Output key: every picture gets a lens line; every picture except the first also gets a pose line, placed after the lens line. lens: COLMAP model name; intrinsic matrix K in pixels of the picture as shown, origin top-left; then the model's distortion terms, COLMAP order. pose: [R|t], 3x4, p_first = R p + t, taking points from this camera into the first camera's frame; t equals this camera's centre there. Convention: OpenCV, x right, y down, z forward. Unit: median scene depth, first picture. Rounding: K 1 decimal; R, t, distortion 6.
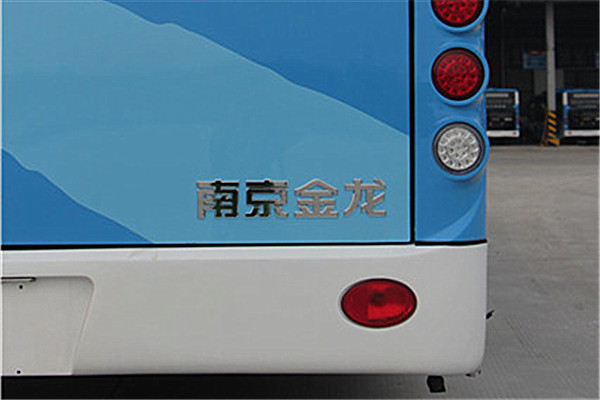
lens RADIAL K [[1023.3, 0, 300.0], [0, 1023.3, 200.0], [0, 0, 1]] dist [-0.234480, 0.002507]
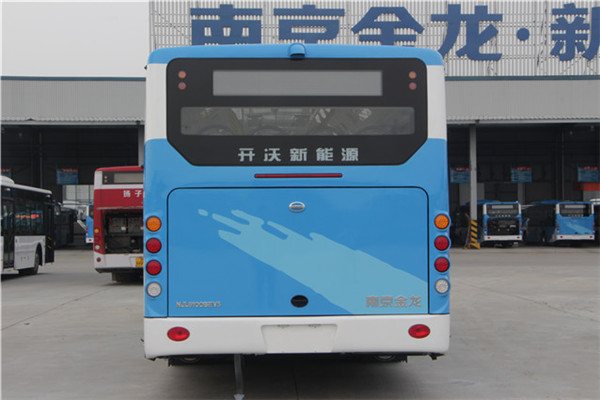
lens RADIAL K [[1215.8, 0, 300.0], [0, 1215.8, 200.0], [0, 0, 1]] dist [-0.302280, 0.016036]
pose [[0.995045, 0.010906, 0.098822, -0.102804], [-0.003760, 0.997383, -0.072207, -0.006351], [-0.099351, 0.071478, 0.992482, -0.427165]]
